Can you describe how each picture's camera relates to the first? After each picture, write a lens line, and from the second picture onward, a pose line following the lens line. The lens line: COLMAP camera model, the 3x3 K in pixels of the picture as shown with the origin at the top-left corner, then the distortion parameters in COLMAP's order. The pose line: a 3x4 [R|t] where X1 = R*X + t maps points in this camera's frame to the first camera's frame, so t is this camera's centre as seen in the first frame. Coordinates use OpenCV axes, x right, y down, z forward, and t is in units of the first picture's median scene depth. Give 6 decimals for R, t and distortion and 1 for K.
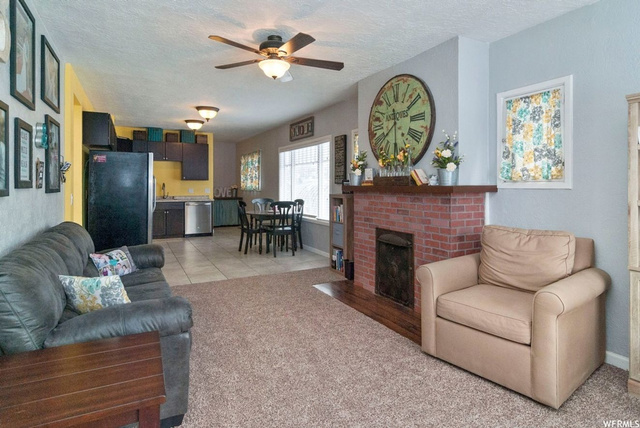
lens RADIAL K [[354.5, 0, 320.5], [0, 354.5, 210.1], [0, 0, 1]] dist [-0.009066, 0.000320]
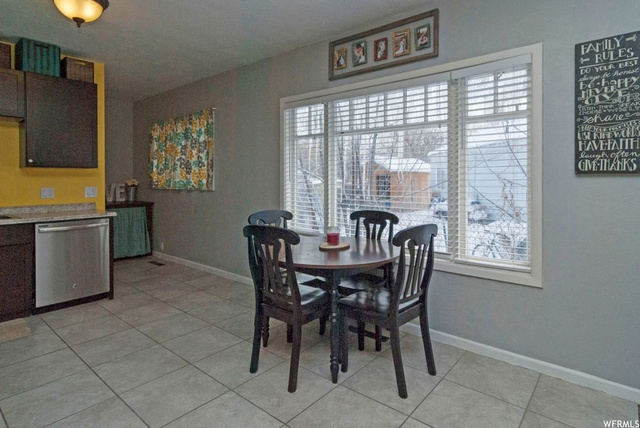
lens RADIAL K [[354.5, 0, 319.5], [0, 354.5, 185.7], [0, 0, 1]] dist [-0.009066, 0.000320]
pose [[0.931322, -0.013062, 0.363962, -0.219301], [0.030666, 0.998620, -0.042632, -0.036404], [-0.362903, 0.050865, 0.930438, 0.502678]]
